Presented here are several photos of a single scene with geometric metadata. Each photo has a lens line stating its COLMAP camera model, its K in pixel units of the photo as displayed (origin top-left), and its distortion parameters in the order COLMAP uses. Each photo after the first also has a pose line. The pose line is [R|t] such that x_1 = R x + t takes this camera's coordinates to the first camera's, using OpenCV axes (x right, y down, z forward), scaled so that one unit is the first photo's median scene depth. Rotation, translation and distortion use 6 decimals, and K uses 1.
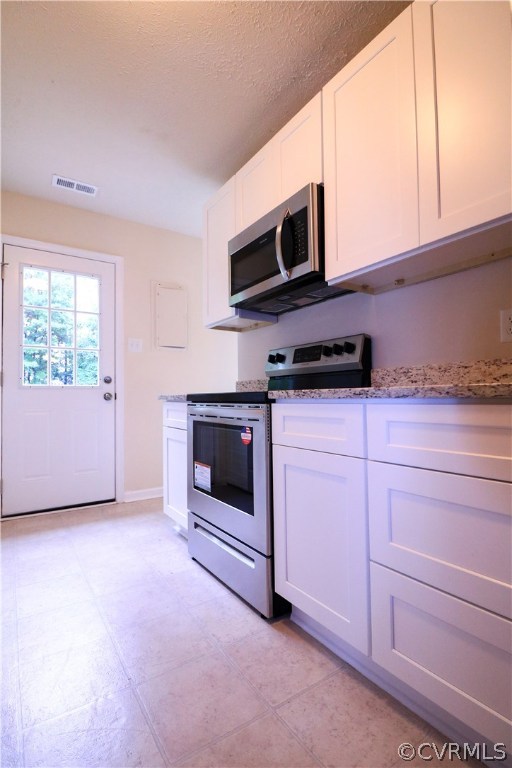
lens RADIAL K [[355.1, 0, 256.0], [0, 355.1, 384.0], [0, 0, 1]] dist [-0.018523, -0.000916]
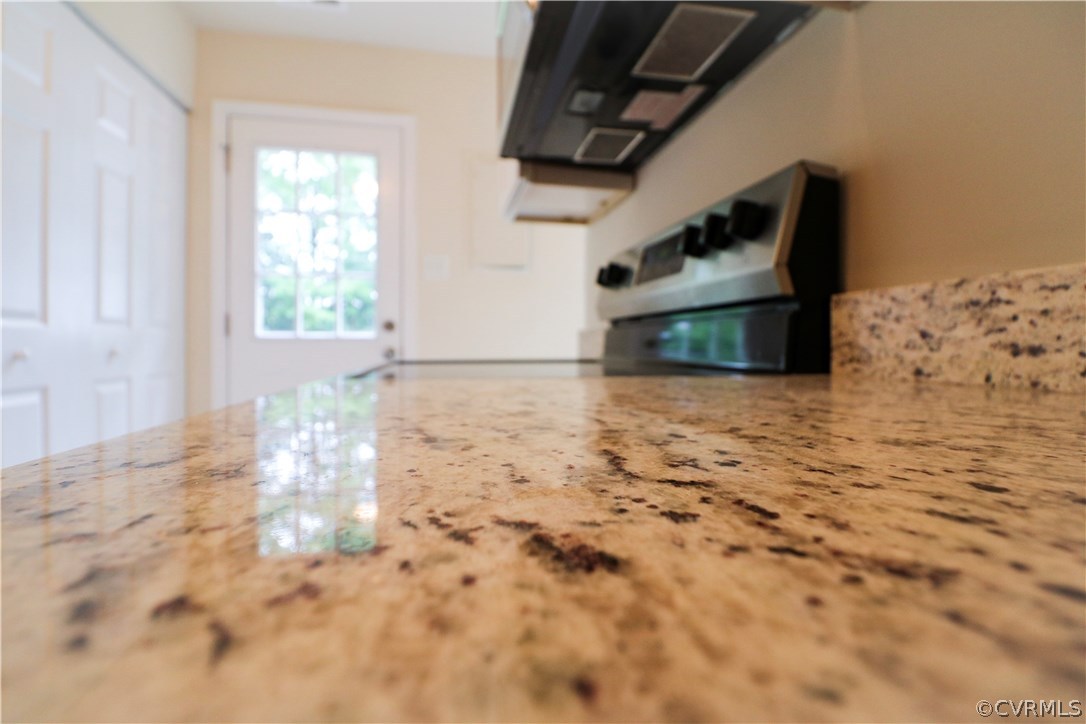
lens RADIAL K [[502.2, 0, 542.6], [0, 502.2, 355.5], [0, 0, 1]] dist [-0.018523, -0.000916]
pose [[0.918242, 0.024886, -0.395237, 0.274592], [-0.003966, 0.998551, 0.053661, -0.015451], [0.396000, -0.047707, 0.917010, 0.570805]]
